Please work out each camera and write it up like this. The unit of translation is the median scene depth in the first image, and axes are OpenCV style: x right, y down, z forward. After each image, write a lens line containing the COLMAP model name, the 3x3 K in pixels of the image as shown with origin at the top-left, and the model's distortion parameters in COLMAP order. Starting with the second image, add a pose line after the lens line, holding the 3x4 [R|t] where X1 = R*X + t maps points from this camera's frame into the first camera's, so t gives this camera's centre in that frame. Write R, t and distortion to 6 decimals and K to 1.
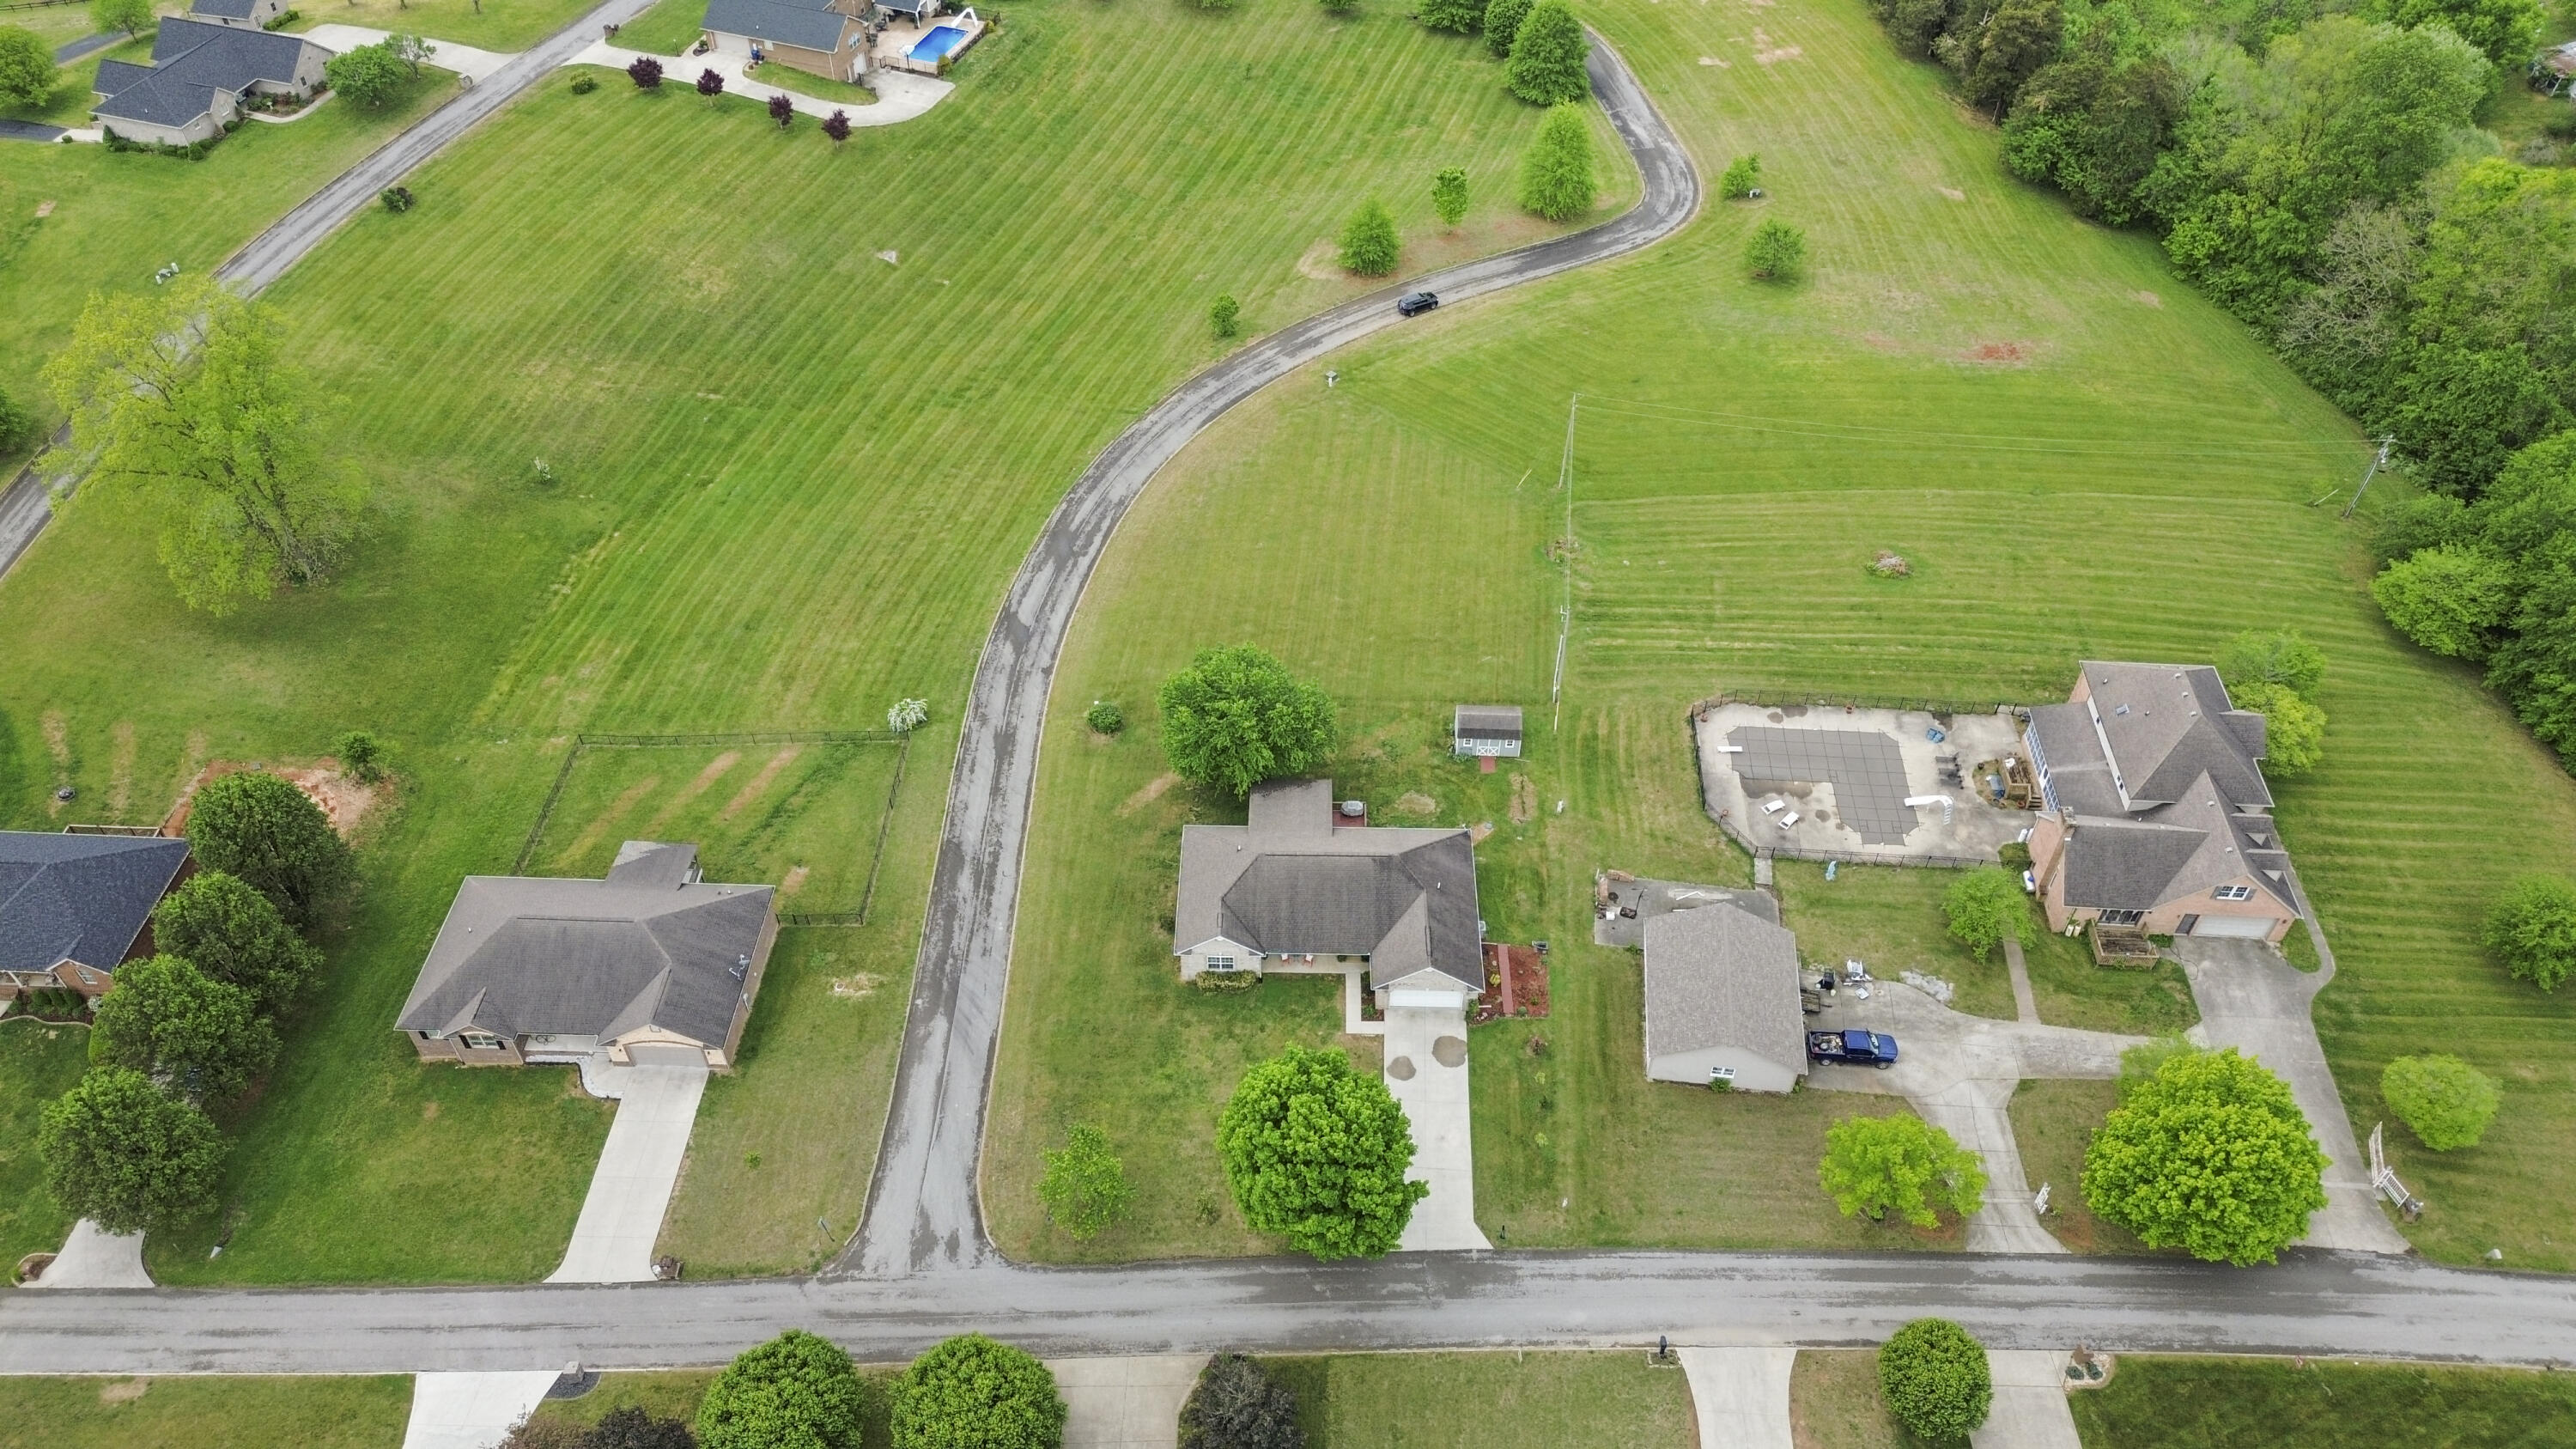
lens RADIAL K [[1831.8, 0, 1290.8], [0, 1831.8, 704.5], [0, 0, 1]] dist [0.074693, -0.076450]
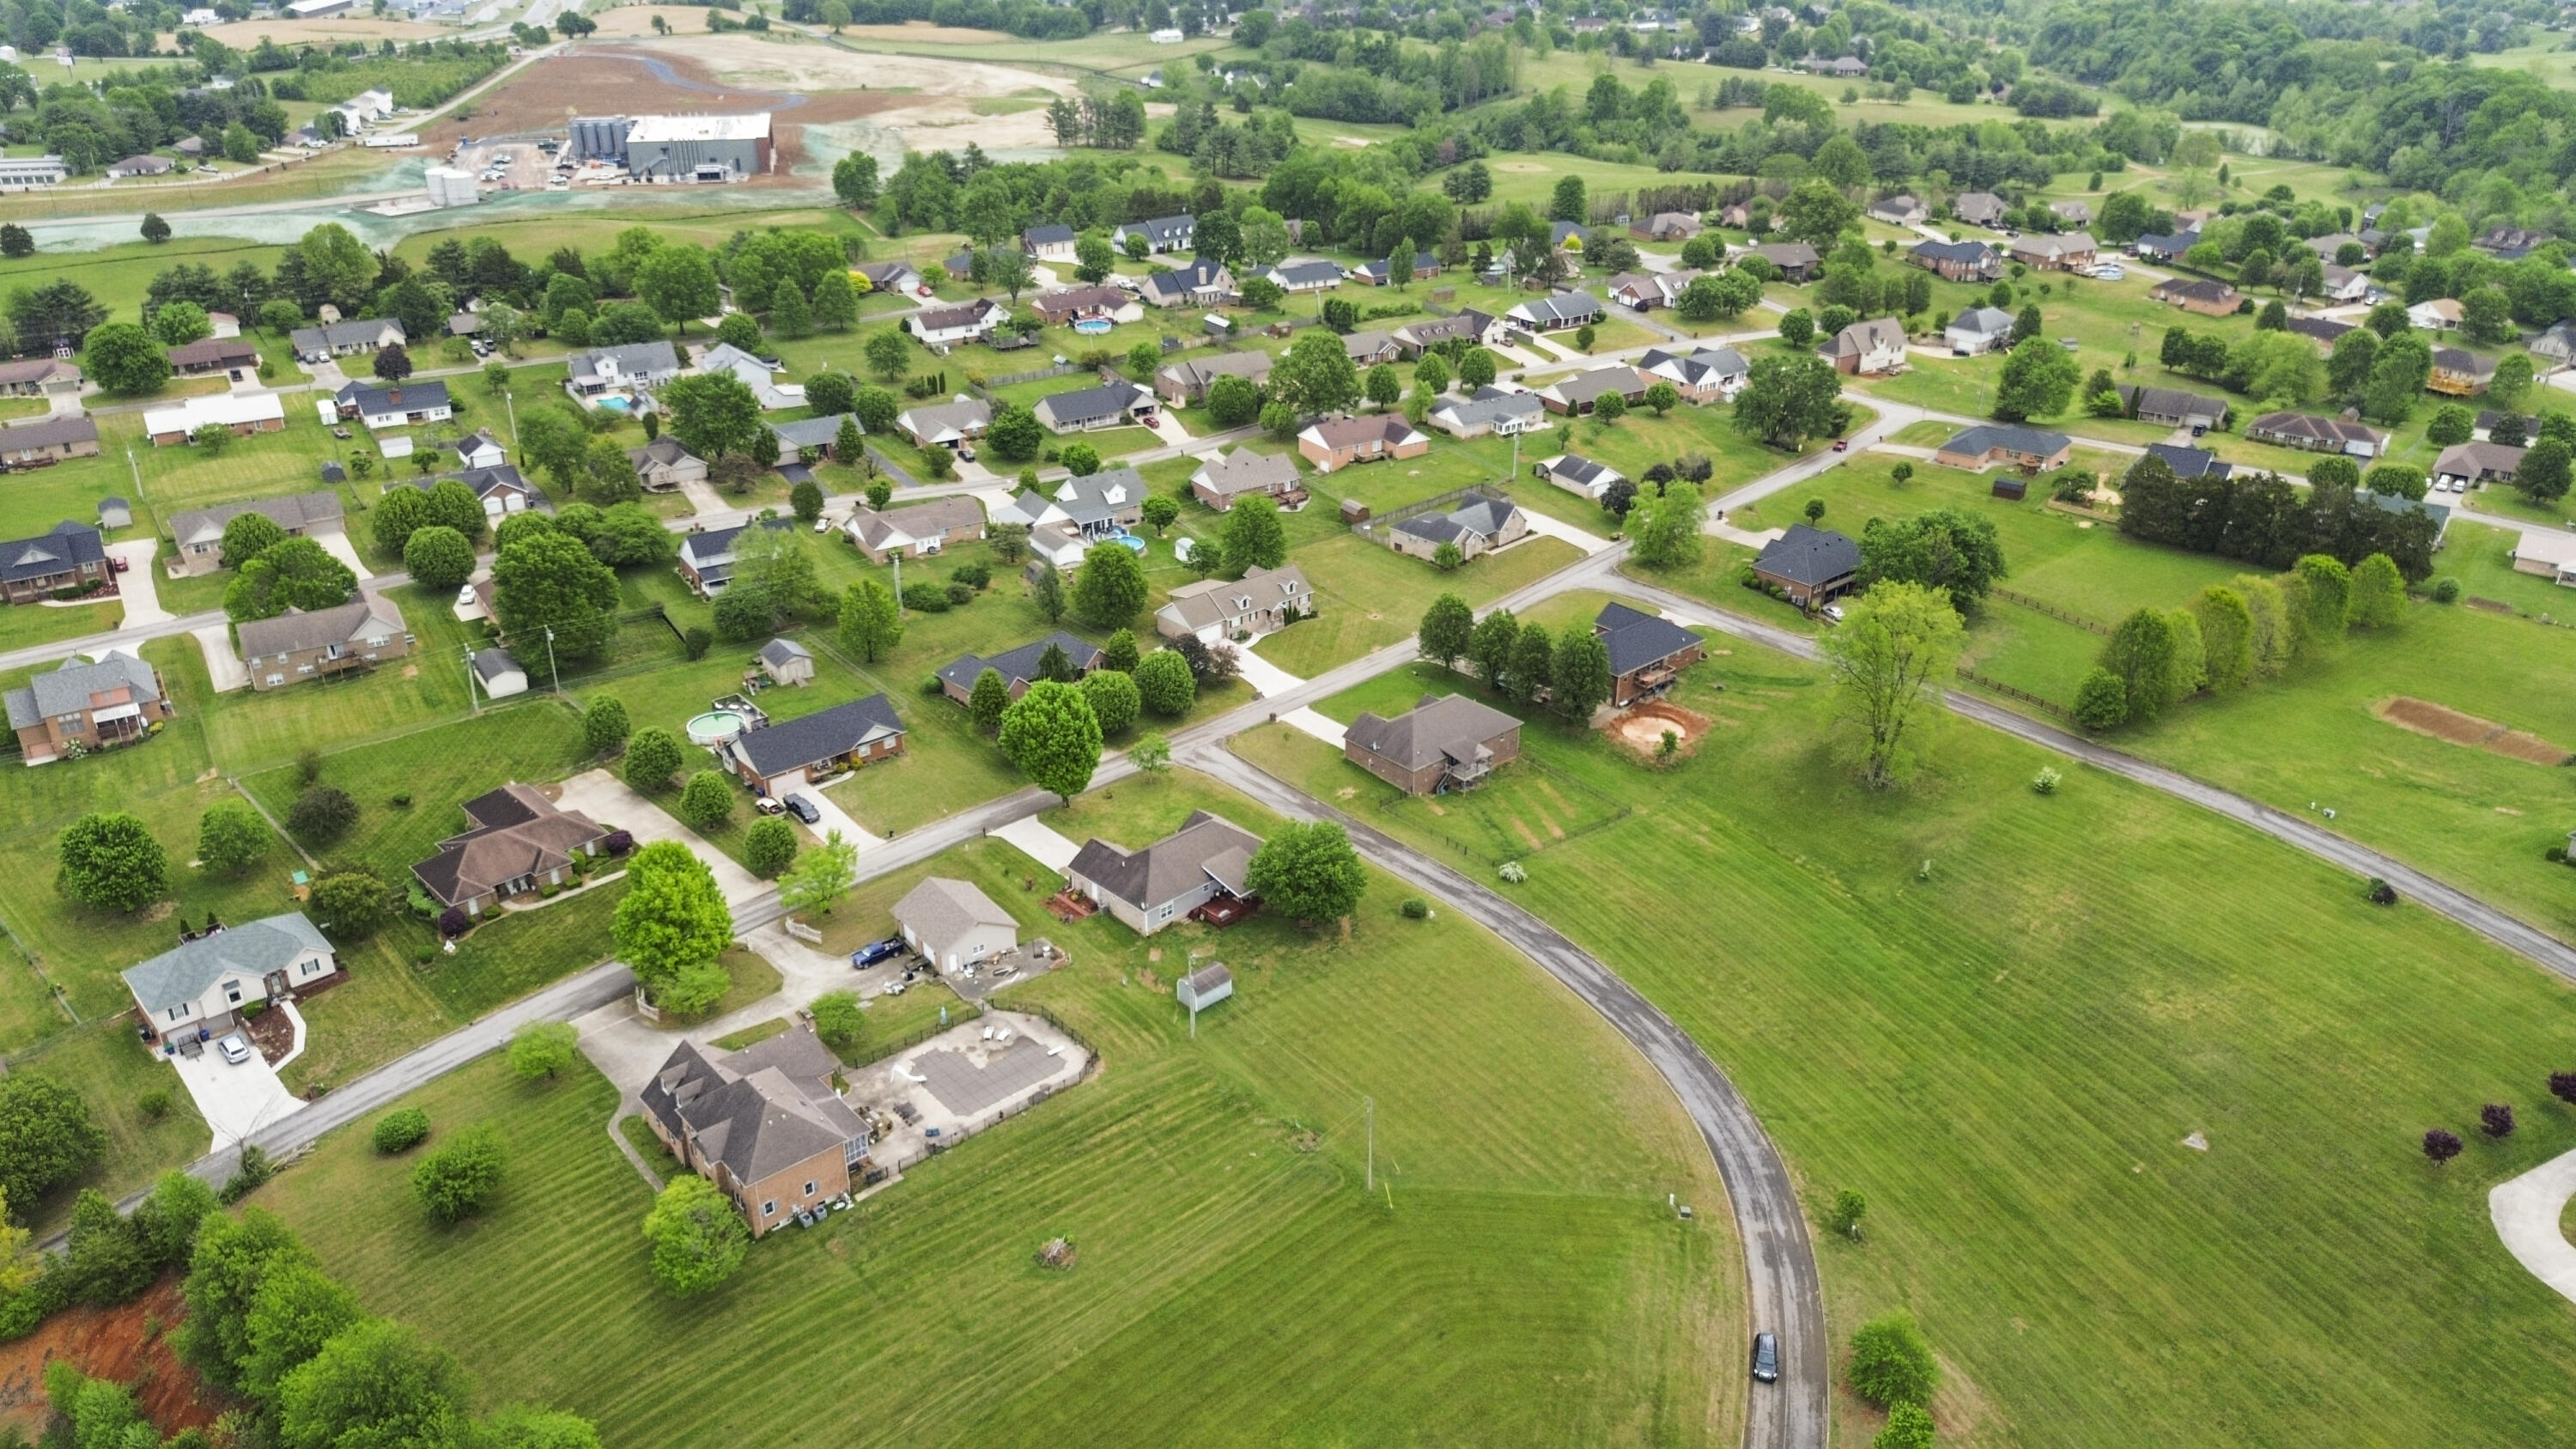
lens RADIAL K [[1831.8, 0, 1290.8], [0, 1831.8, 704.5], [0, 0, 1]] dist [0.074693, -0.076450]
pose [[-0.714867, 0.294217, -0.634351, 0.894458], [-0.496254, 0.425661, 0.756667, -1.177332], [0.492643, 0.855716, -0.158285, 1.098253]]
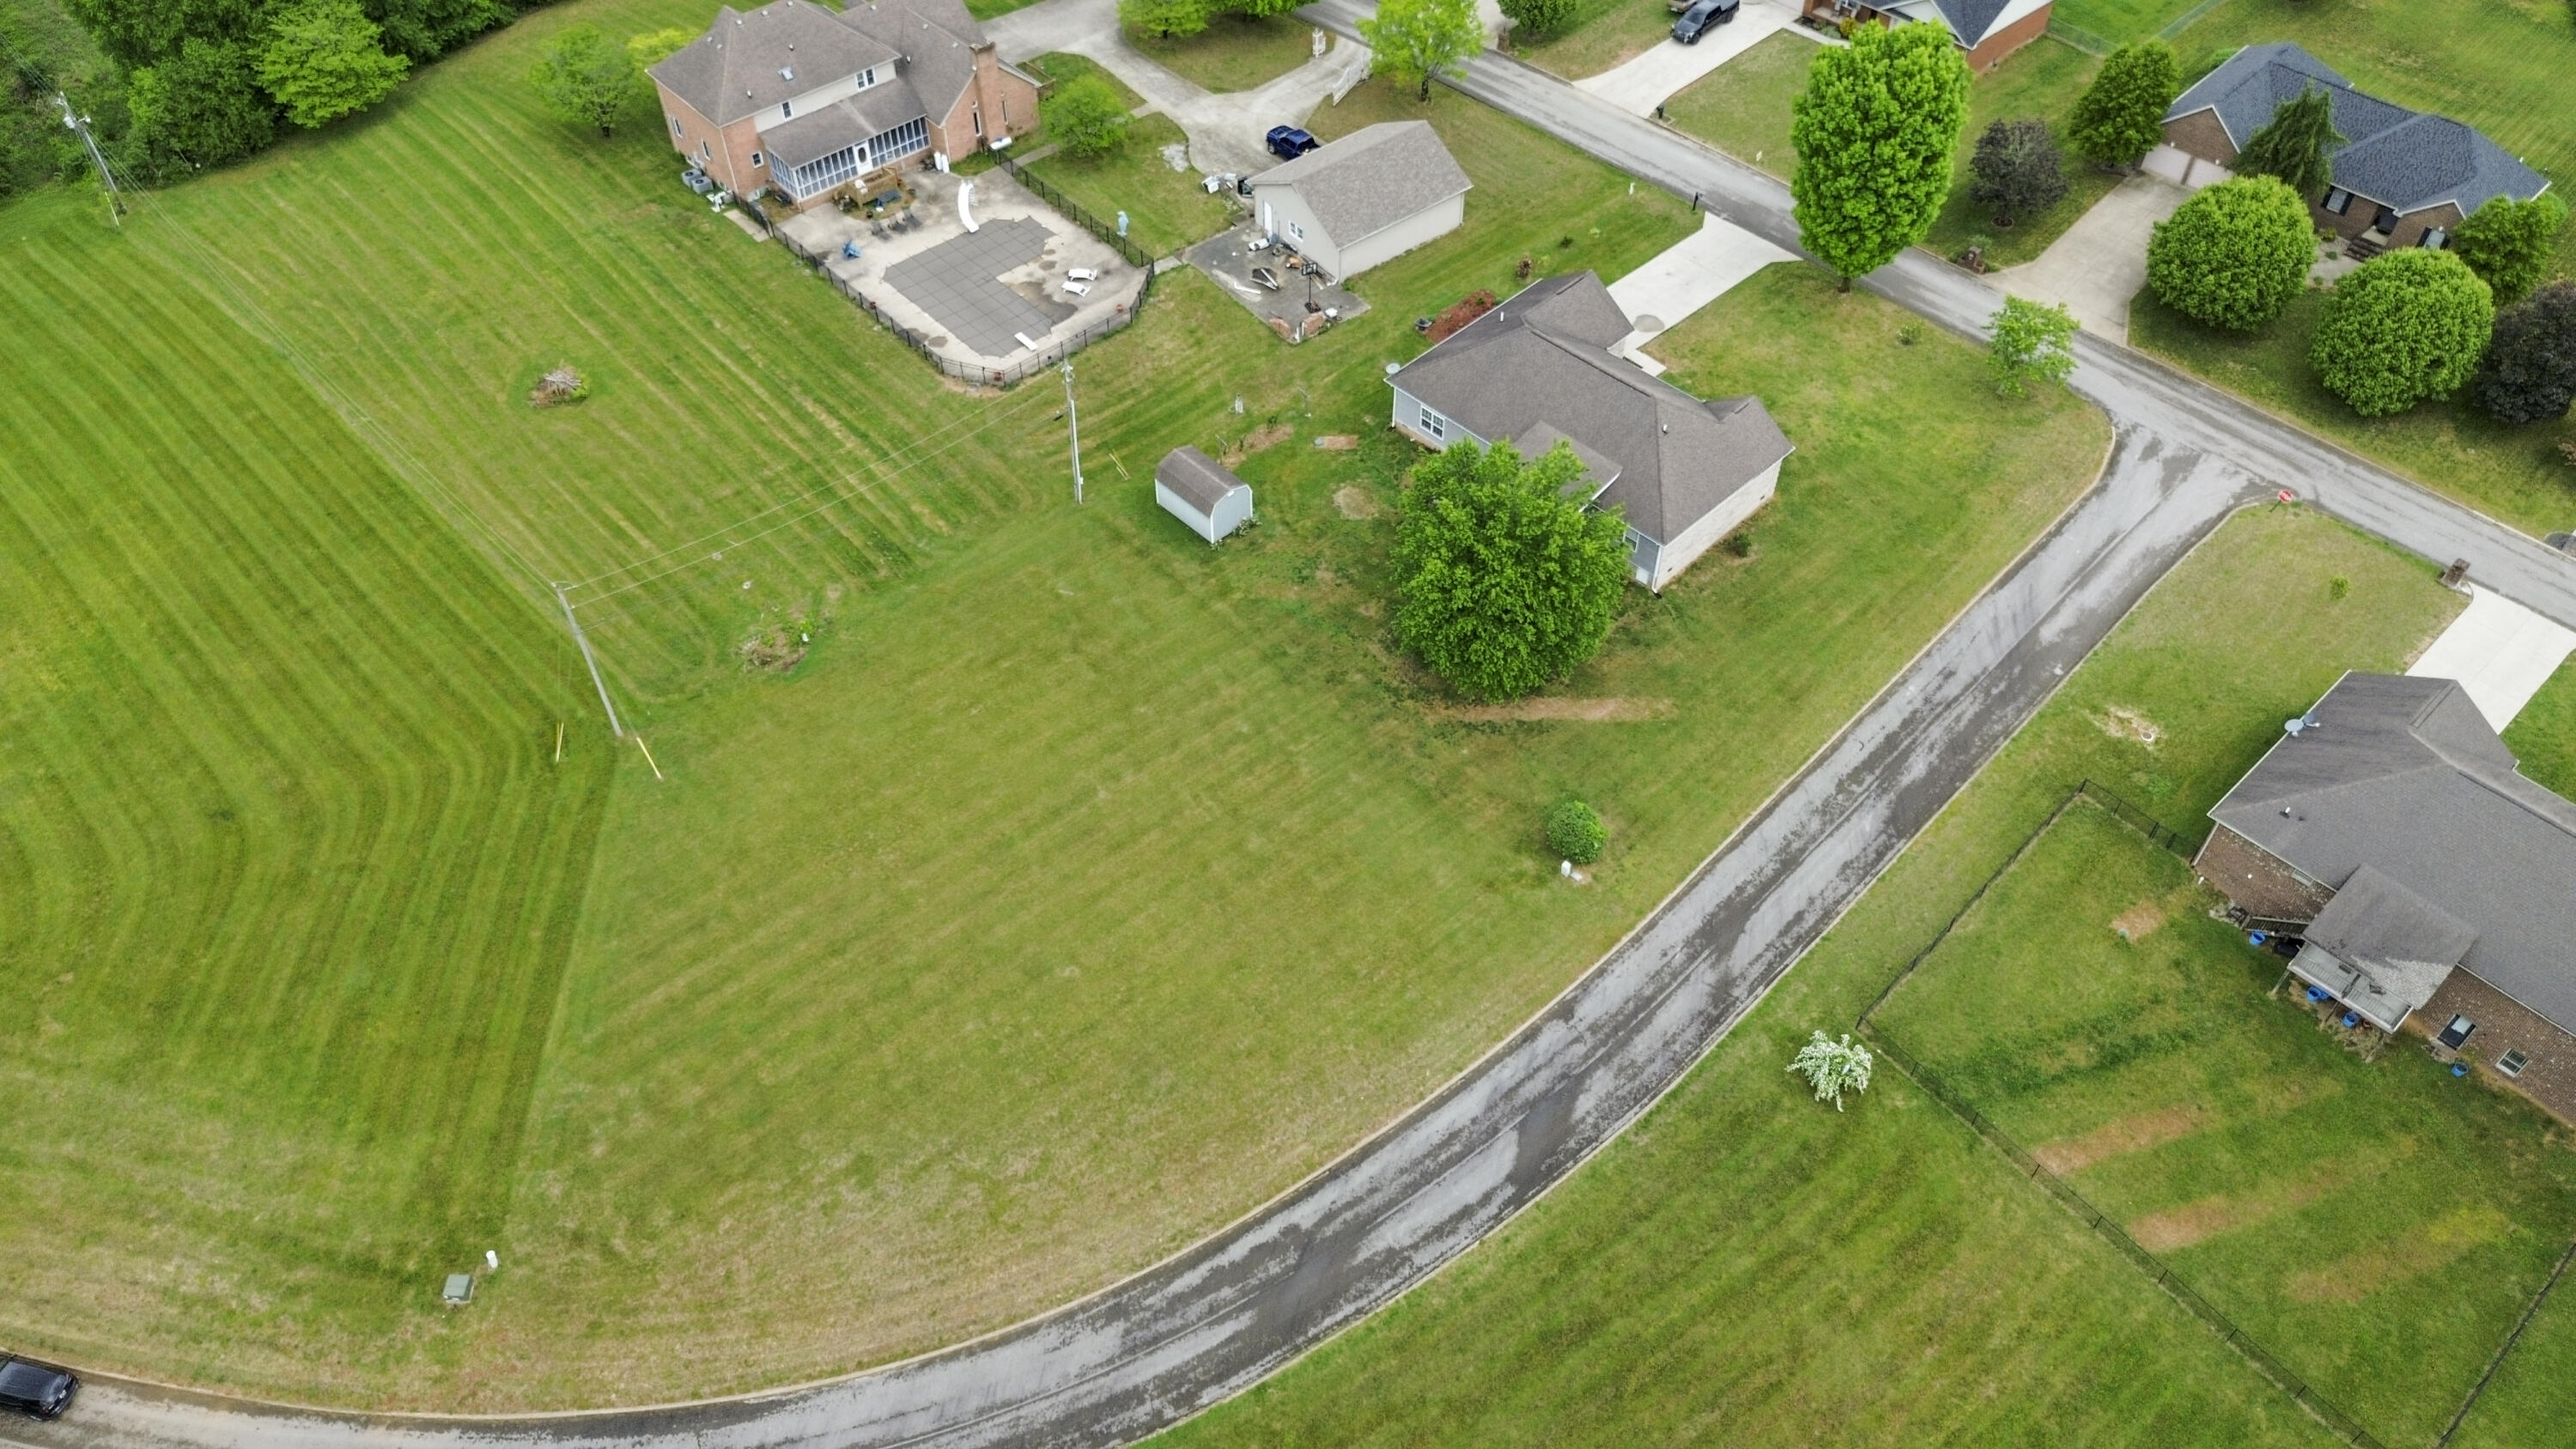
lens RADIAL K [[1811.7, 0, 1288.0], [0, 1811.7, 724.5], [0, 0, 1]] dist [0.028207, -0.003420]
pose [[-0.706934, -0.523341, 0.475771, -0.320009], [0.501912, 0.102746, 0.858794, -0.600745], [-0.498326, 0.845906, 0.190036, 0.949637]]
